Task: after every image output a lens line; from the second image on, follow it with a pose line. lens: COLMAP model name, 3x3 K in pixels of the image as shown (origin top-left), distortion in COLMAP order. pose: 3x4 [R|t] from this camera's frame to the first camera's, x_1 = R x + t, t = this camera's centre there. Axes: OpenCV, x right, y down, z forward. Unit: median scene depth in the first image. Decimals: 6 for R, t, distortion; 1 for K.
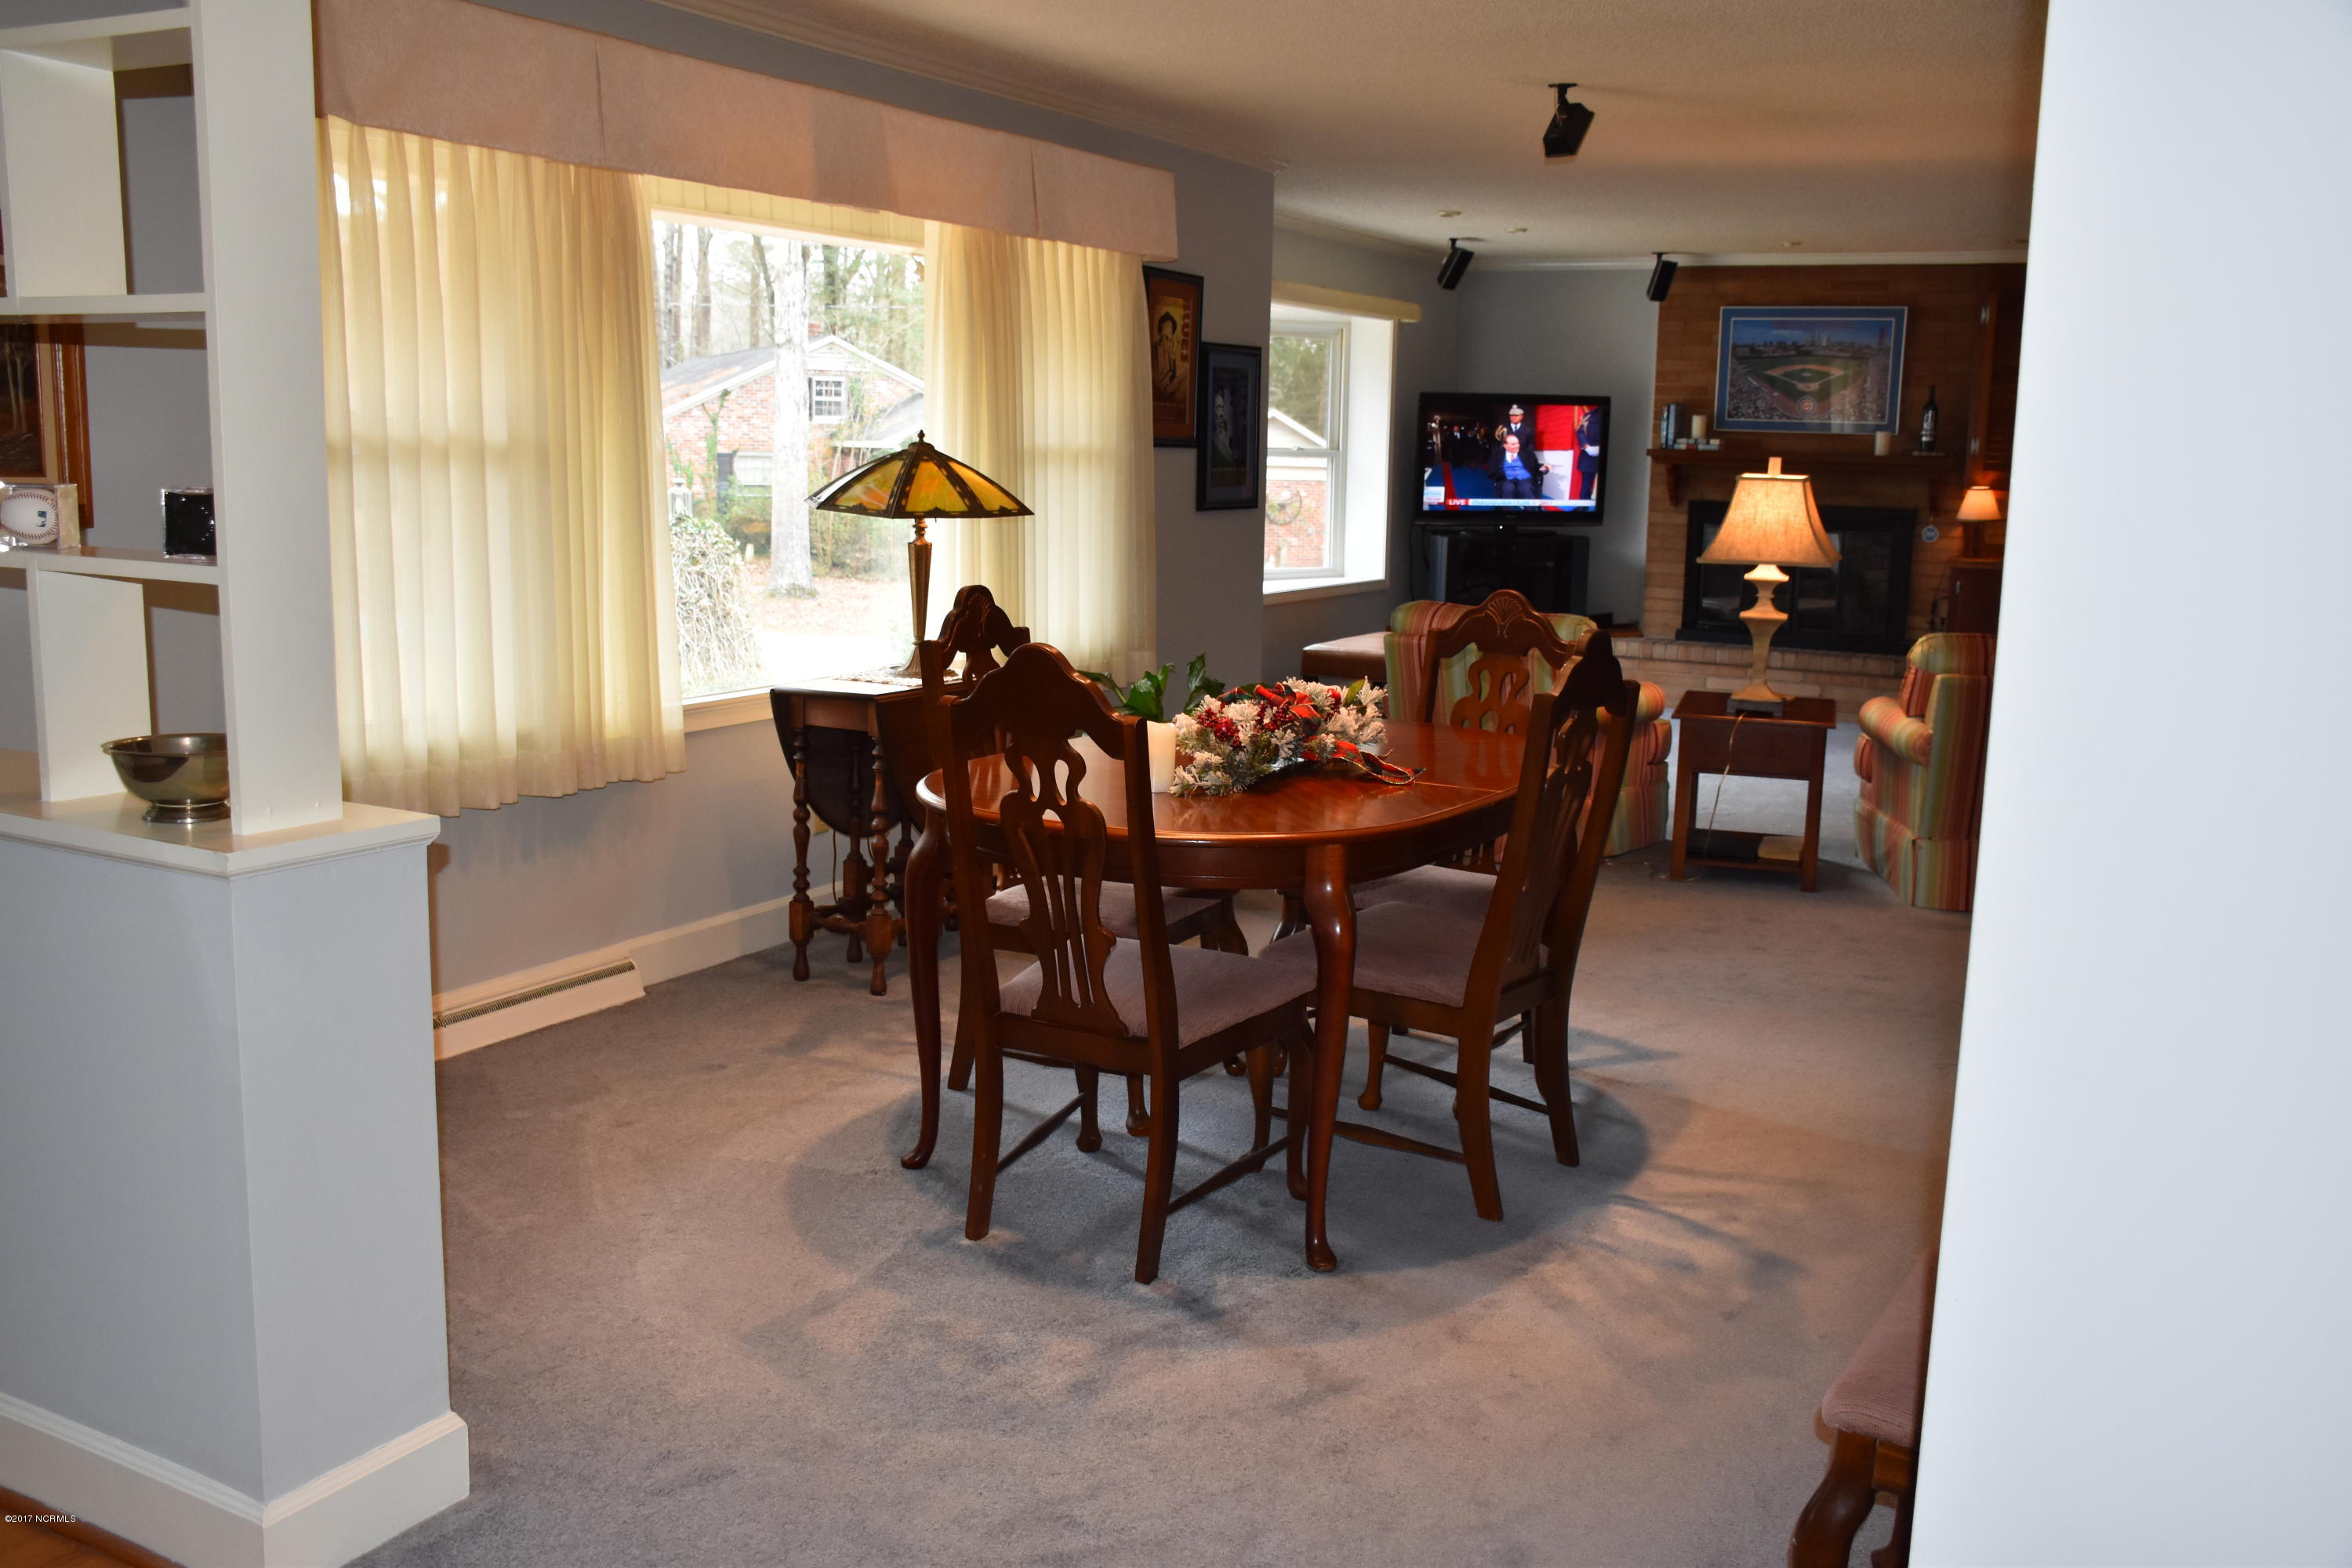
lens RADIAL K [[2051.8, 0, 1174.3], [0, 2051.8, 793.2], [0, 0, 1]] dist [-0.065968, 0.003868]
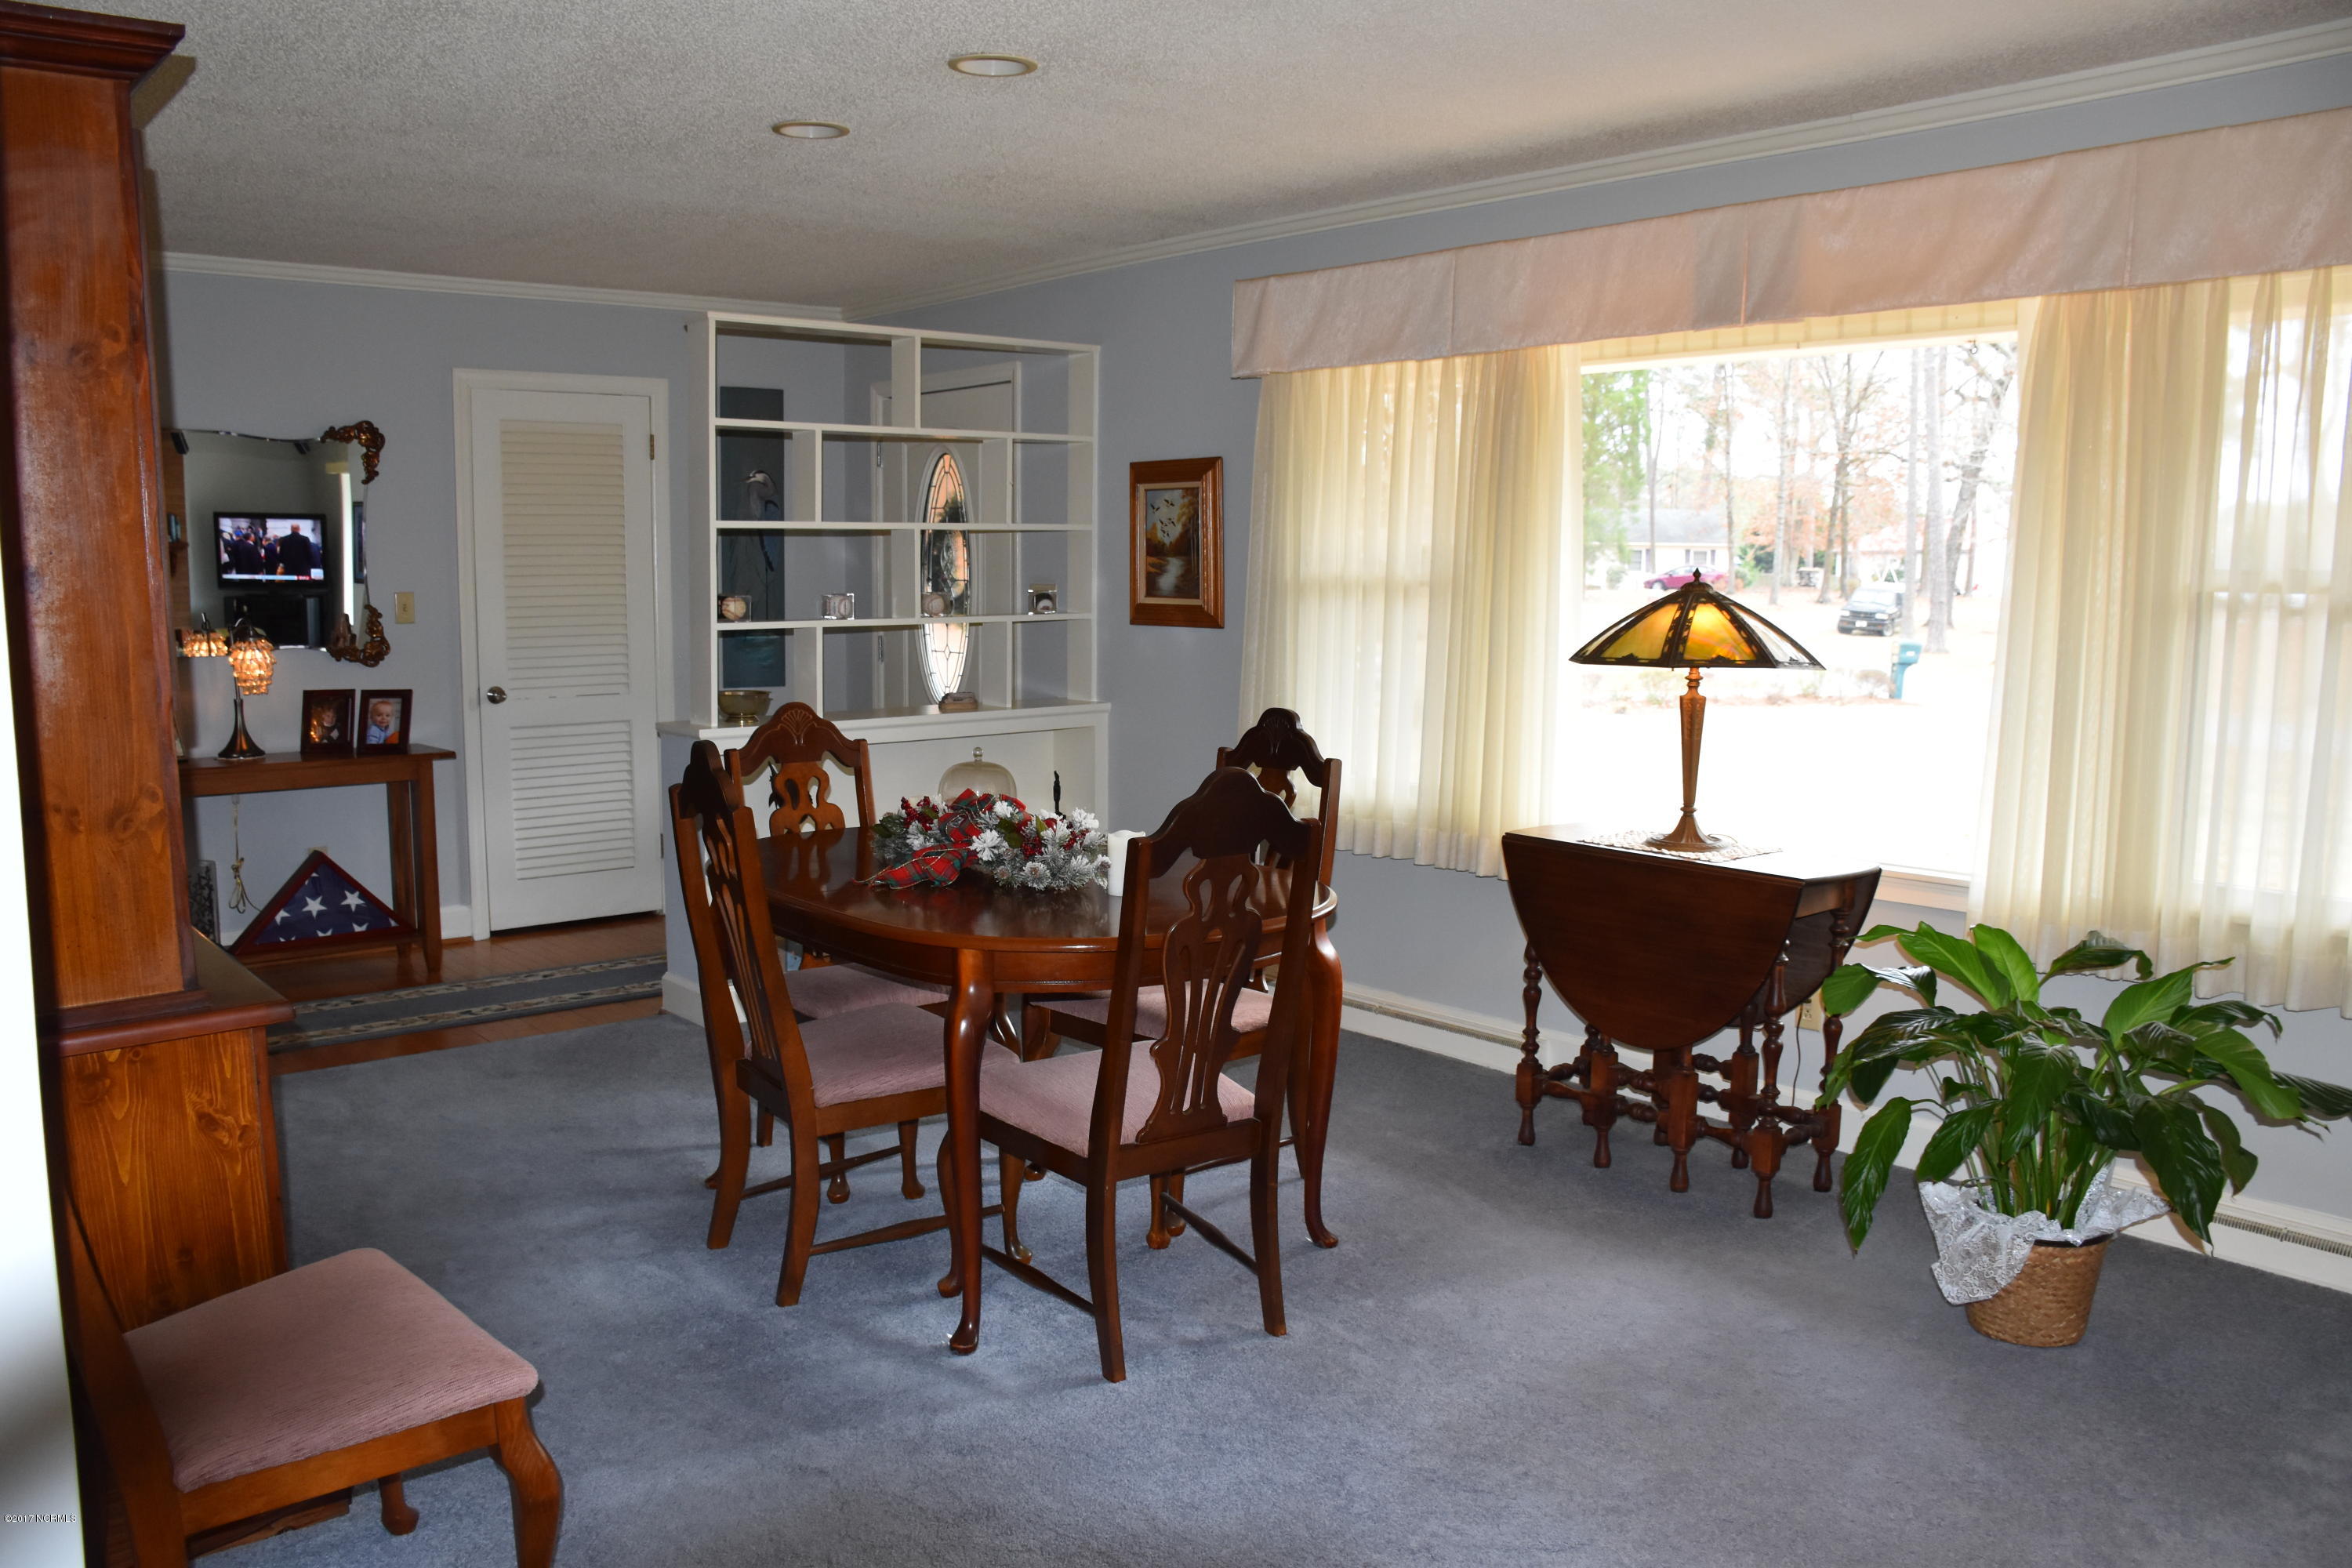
lens RADIAL K [[1830.4, 0, 1165.0], [0, 1830.4, 798.7], [0, 0, 1]] dist [-0.150309, 0.096107]
pose [[-0.367904, 0.093964, -0.925104, 0.542807], [-0.172185, 0.970792, 0.167081, -0.136549], [0.913783, 0.220759, -0.340979, 0.855893]]
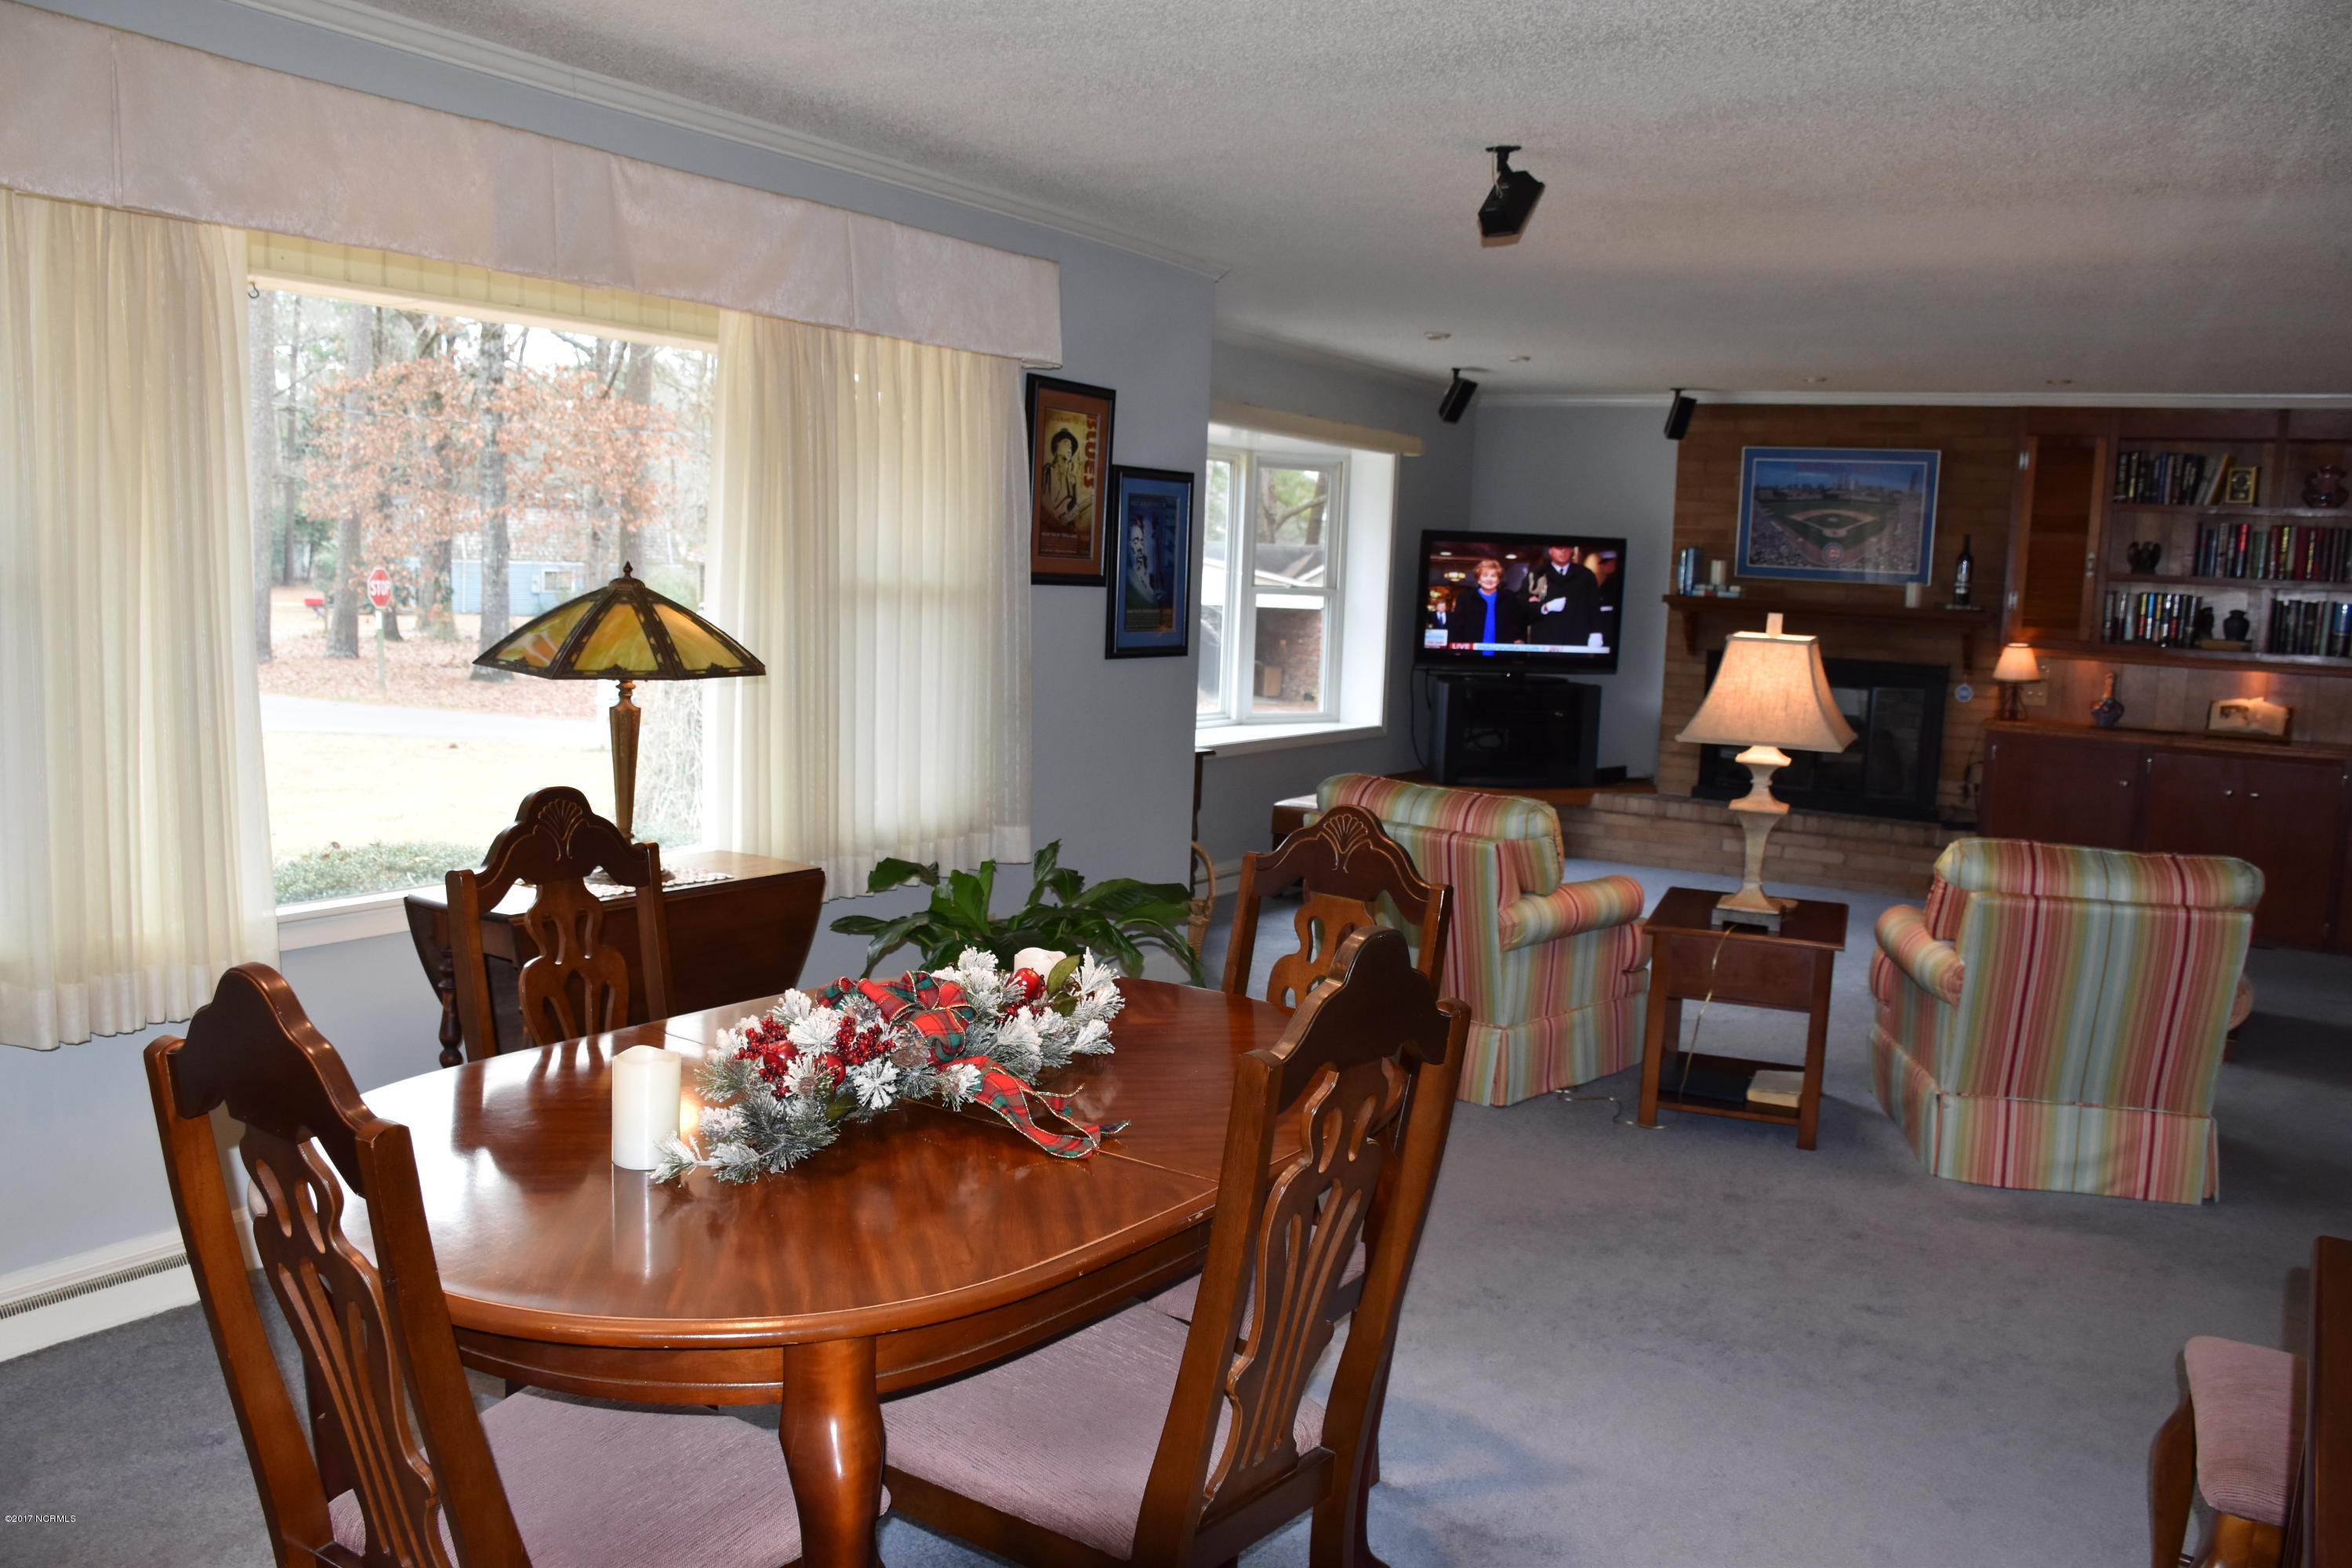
lens RADIAL K [[1830.4, 0, 1165.0], [0, 1830.4, 798.7], [0, 0, 1]] dist [-0.150309, 0.096107]
pose [[0.997554, 0.026317, -0.064763, 0.099544], [-0.029318, 0.998518, -0.045844, -0.050504], [0.063461, 0.047631, 0.996847, 0.269557]]
